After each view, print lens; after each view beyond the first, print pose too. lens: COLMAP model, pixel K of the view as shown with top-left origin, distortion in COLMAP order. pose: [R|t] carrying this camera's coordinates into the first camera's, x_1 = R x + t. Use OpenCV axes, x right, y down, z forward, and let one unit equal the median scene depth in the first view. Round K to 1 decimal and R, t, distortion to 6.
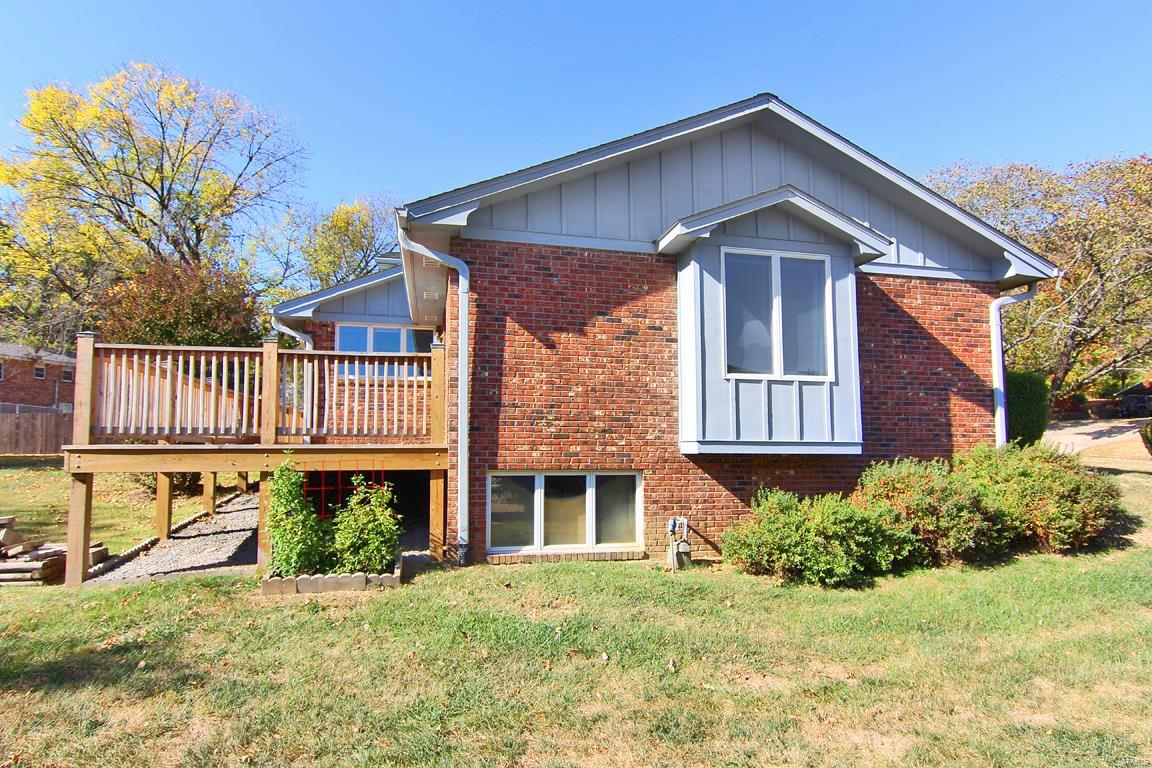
lens RADIAL K [[648.7, 0, 576.0], [0, 648.7, 384.0], [0, 0, 1]] dist [-0.006605, -0.001840]
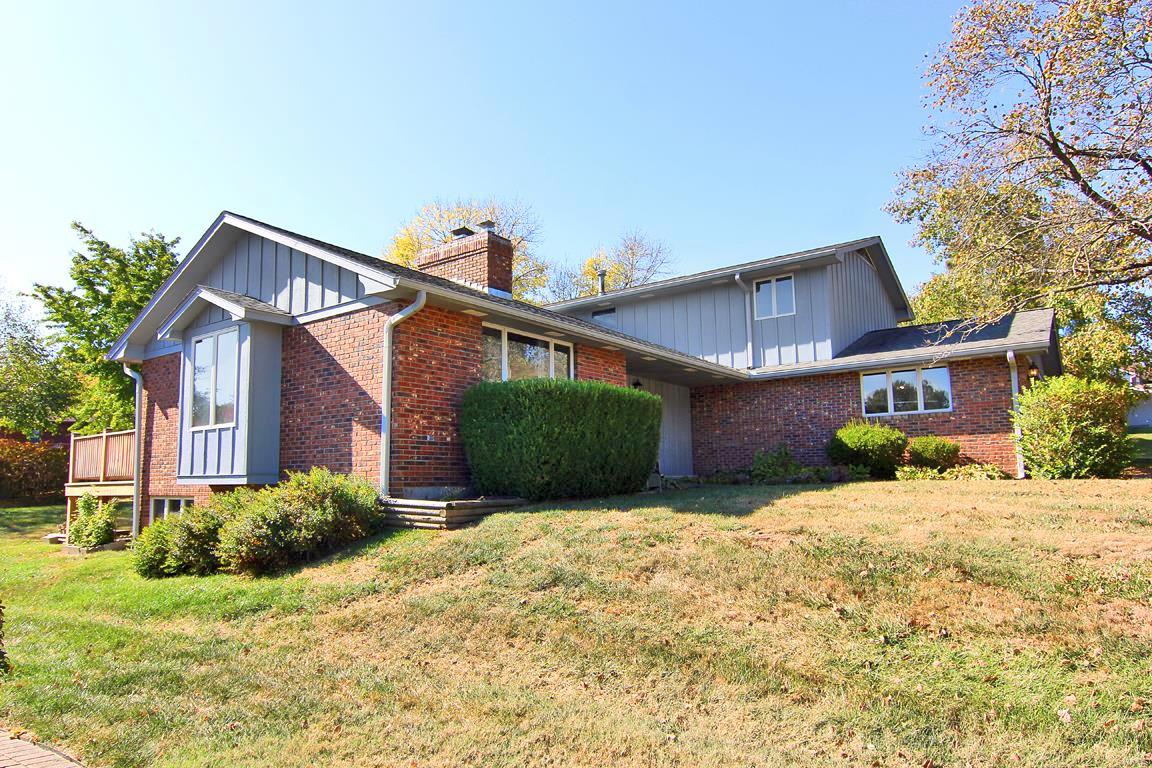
lens RADIAL K [[752.8, 0, 576.0], [0, 752.8, 384.0], [0, 0, 1]] dist [-0.023965, -0.001143]
pose [[0.633688, -0.110381, -0.765673, 1.735752], [0.094420, 0.993404, -0.065067, 0.063942], [0.767805, -0.031063, 0.639930, 0.520378]]
